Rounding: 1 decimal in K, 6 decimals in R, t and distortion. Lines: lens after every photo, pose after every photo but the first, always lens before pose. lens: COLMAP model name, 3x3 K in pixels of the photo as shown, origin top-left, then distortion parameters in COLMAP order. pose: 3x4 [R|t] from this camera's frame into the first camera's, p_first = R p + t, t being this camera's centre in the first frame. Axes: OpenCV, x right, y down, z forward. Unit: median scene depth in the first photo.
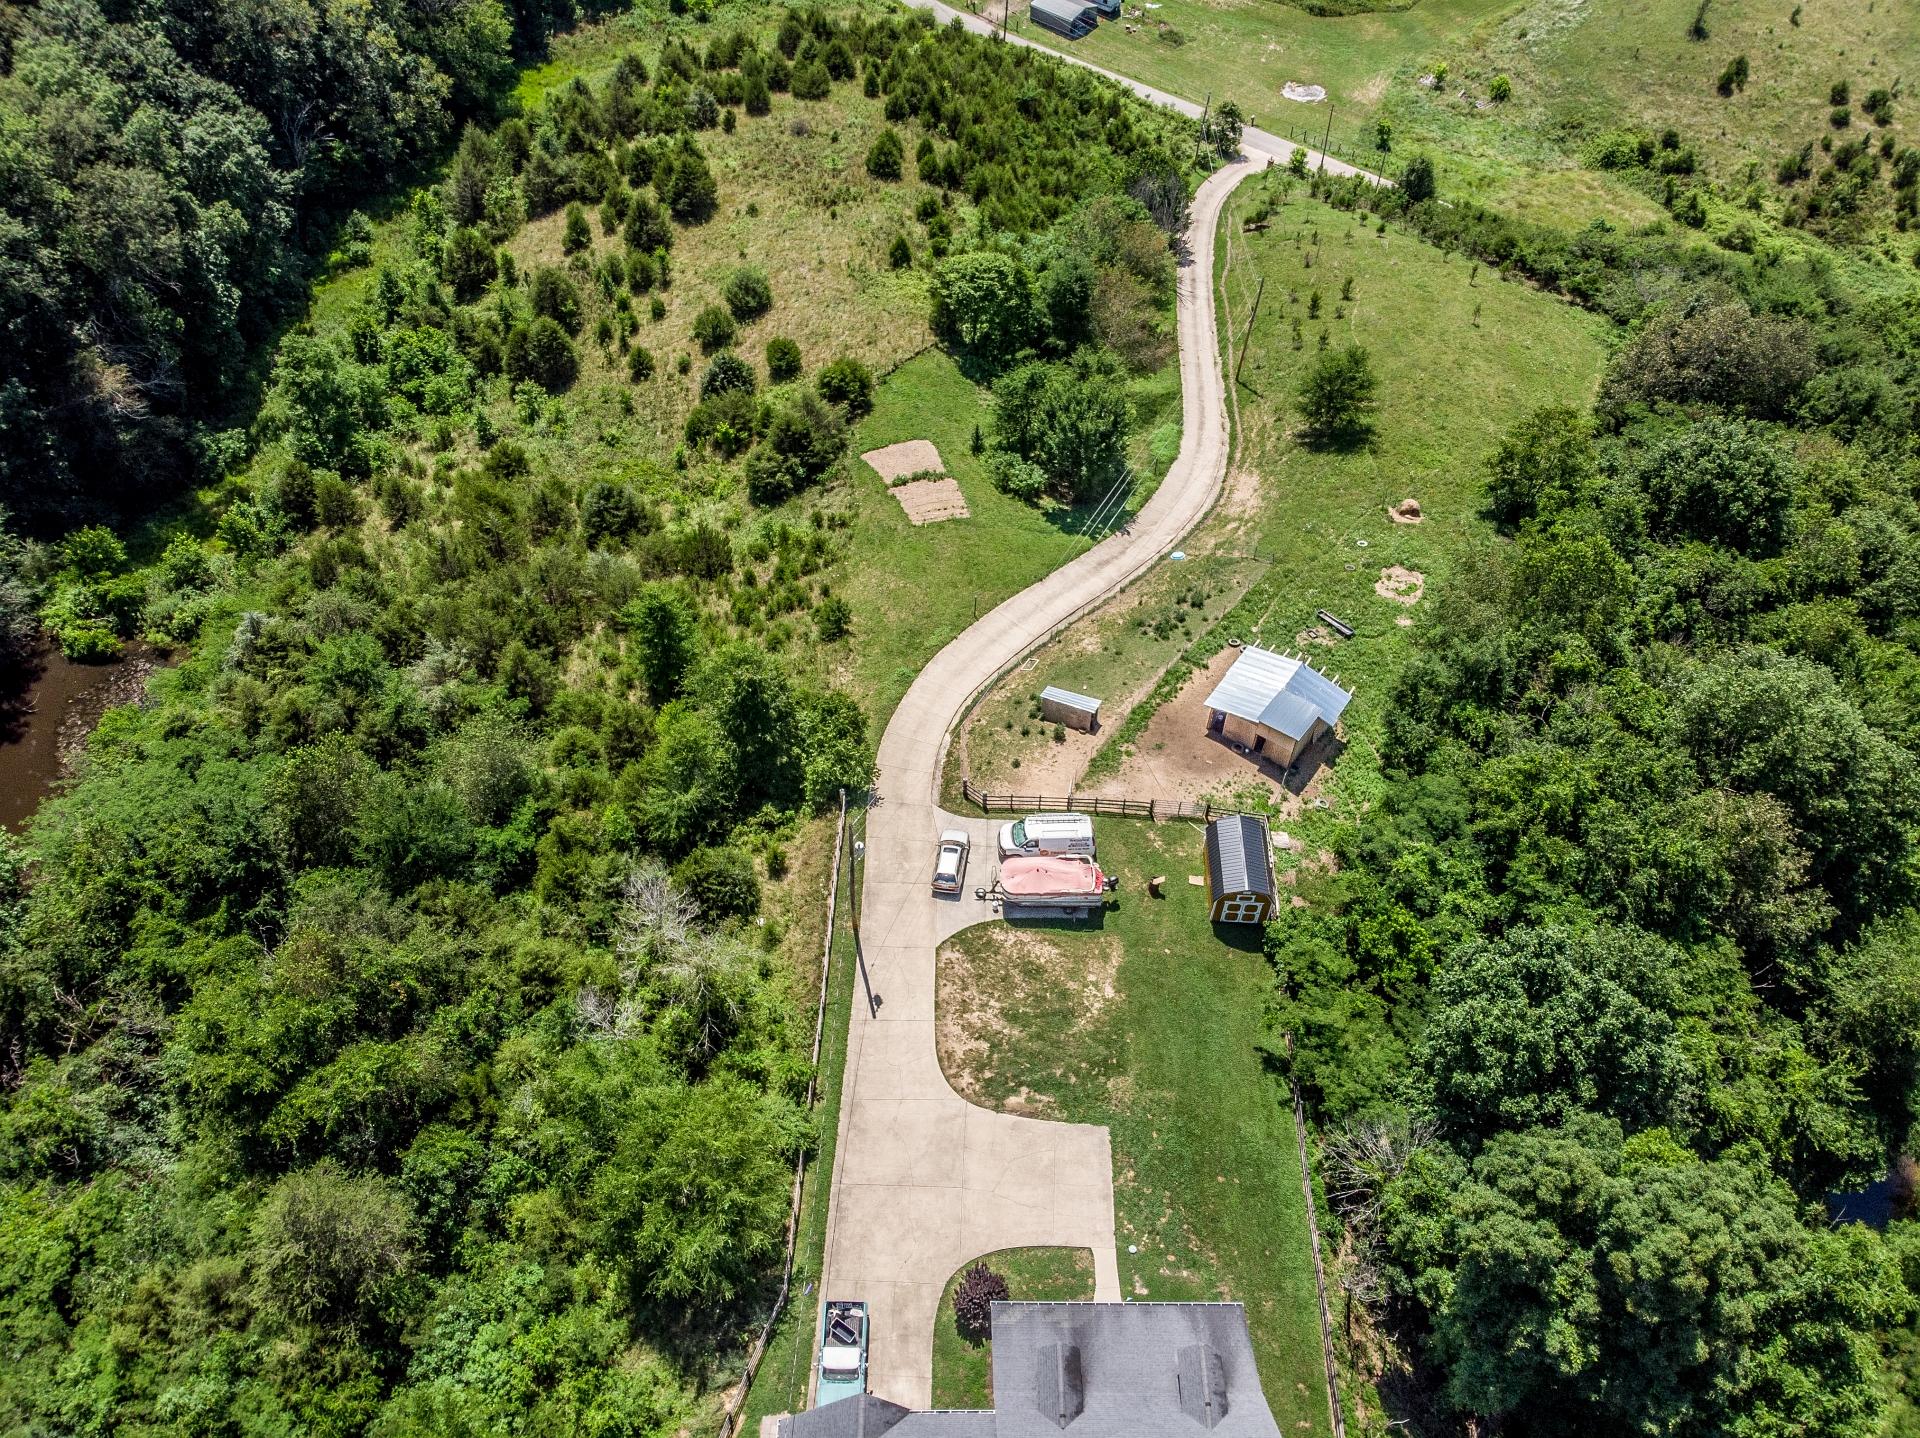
lens RADIAL K [[1419.7, 0, 963.9], [0, 1419.7, 658.2], [0, 0, 1]] dist [-0.038004, 0.042856]
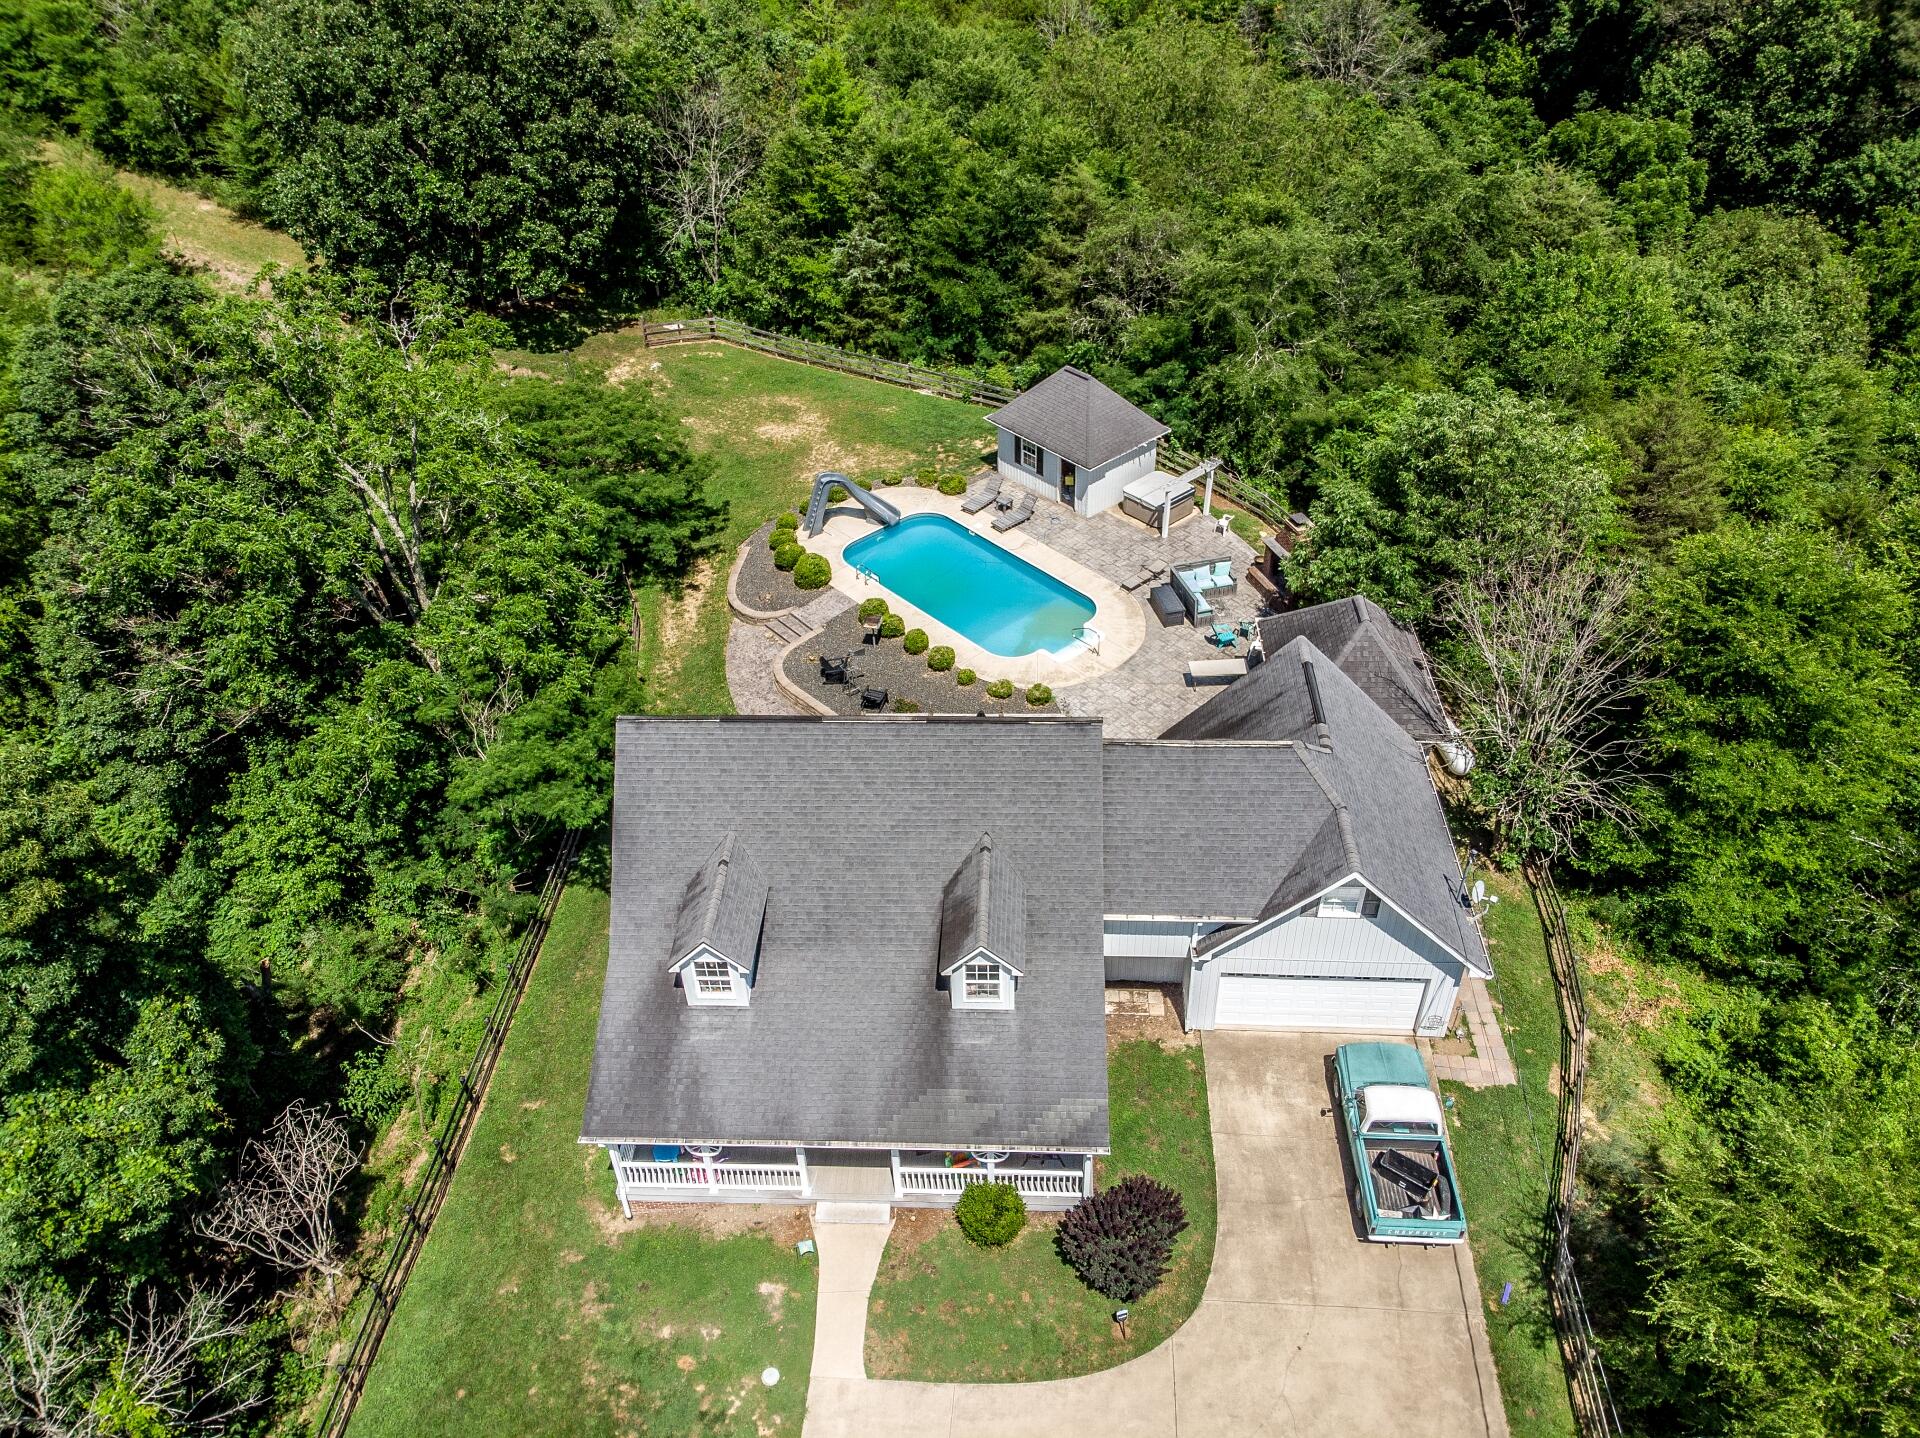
lens RADIAL K [[1406.8, 0, 954.9], [0, 1406.8, 703.3], [0, 0, 1]] dist [0.011196, -0.004758]
pose [[-0.998833, -0.032623, 0.035618, 0.027243], [0.034076, 0.046653, 0.998330, -0.009034], [-0.034230, 0.998378, -0.045487, 0.403178]]
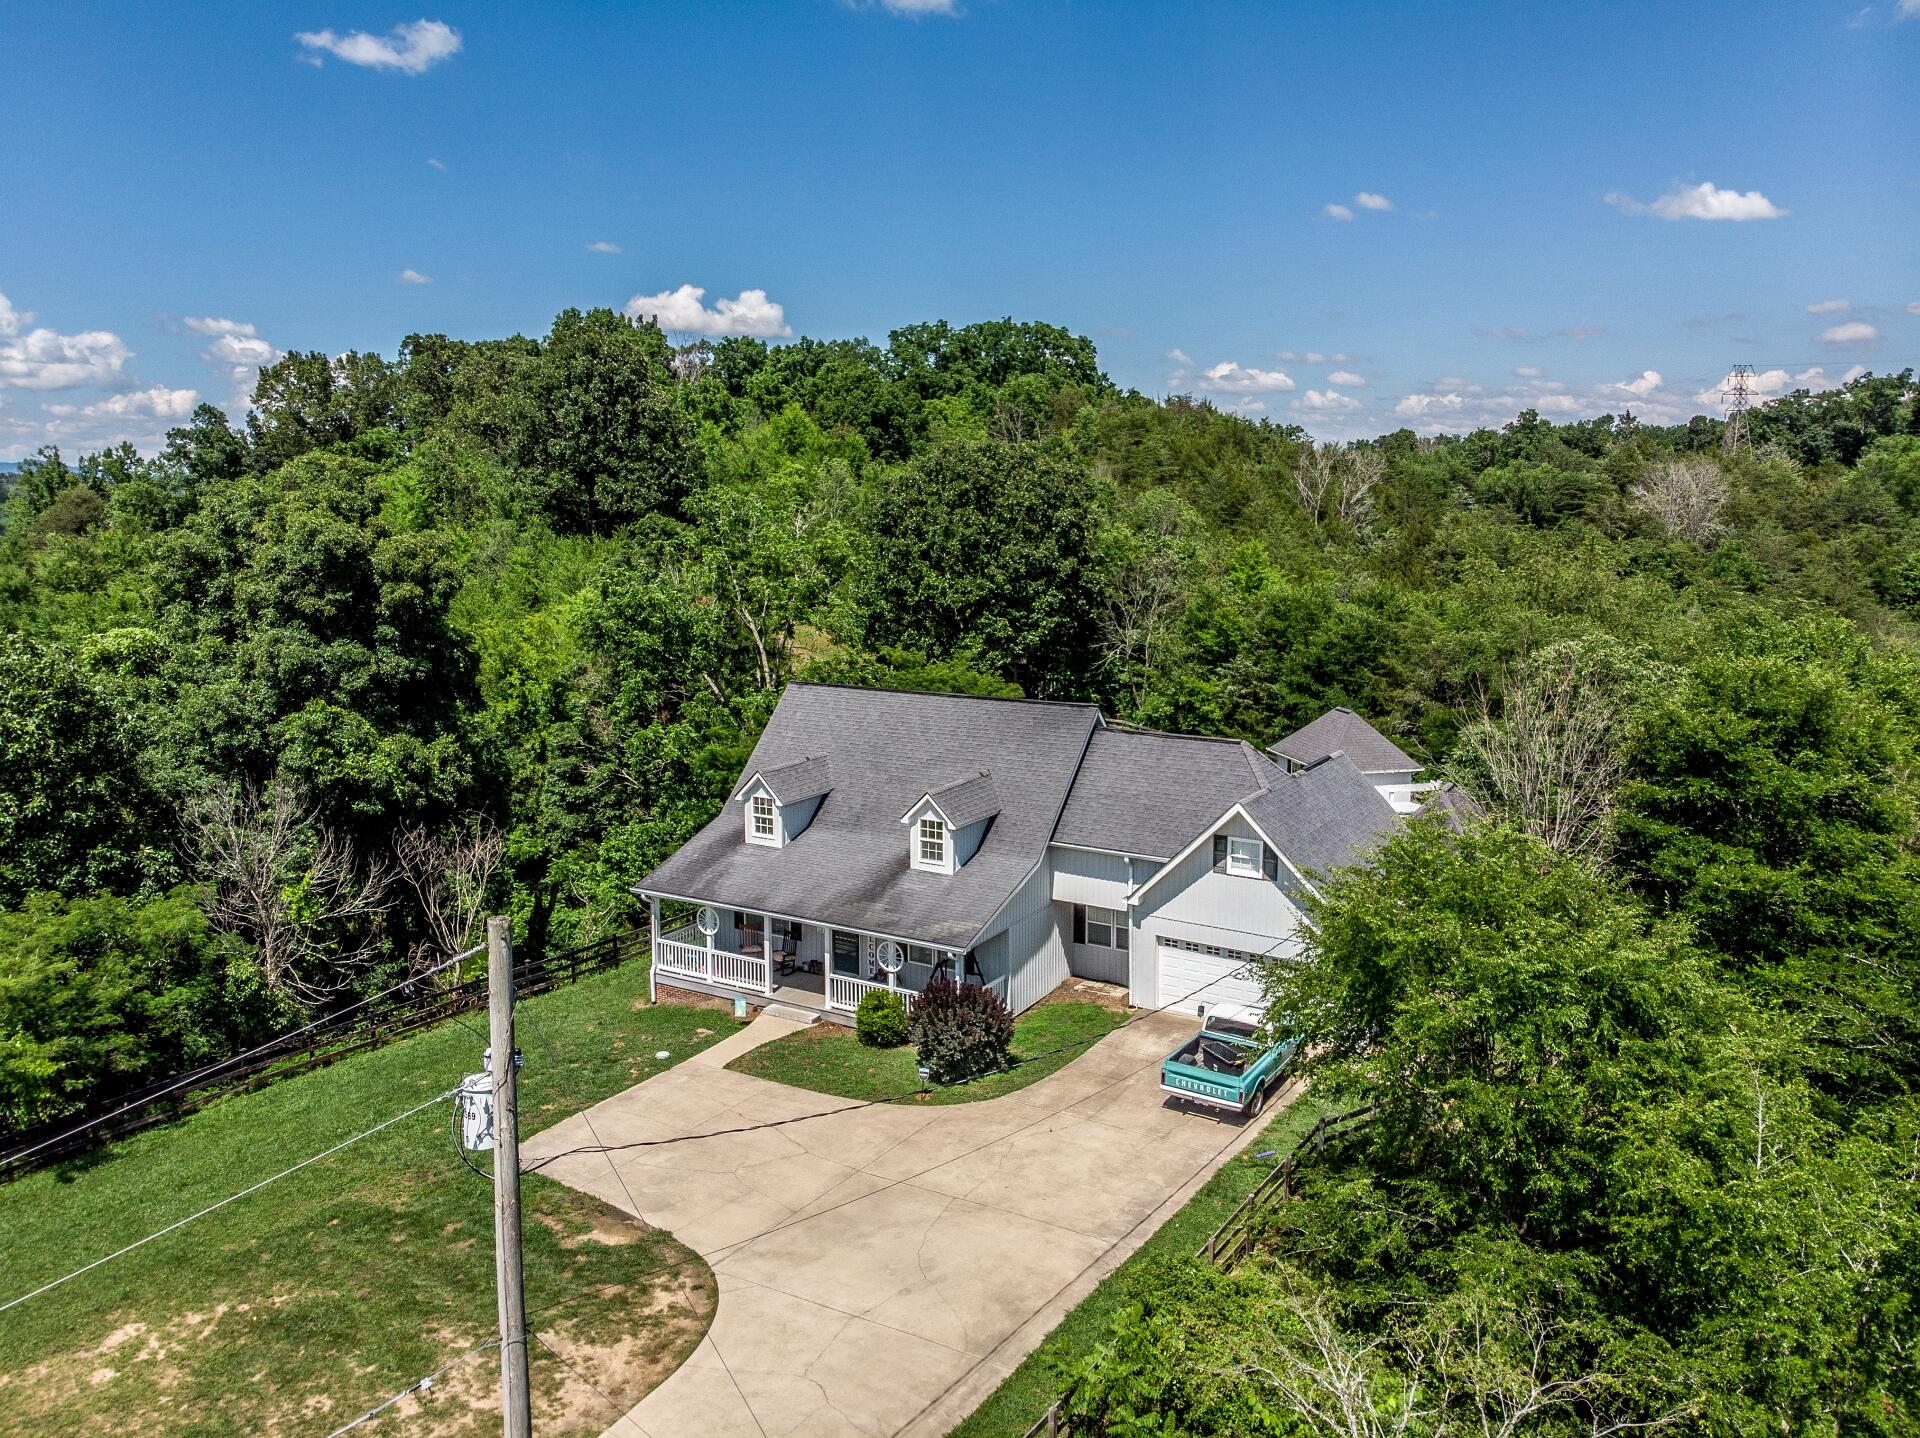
lens RADIAL K [[1406.8, 0, 954.9], [0, 1406.8, 703.3], [0, 0, 1]] dist [0.011196, -0.004758]
pose [[-0.853399, -0.100992, 0.511381, -0.117539], [0.376997, 0.557923, 0.739321, -0.006717], [-0.359977, 0.823725, -0.438057, 0.537493]]
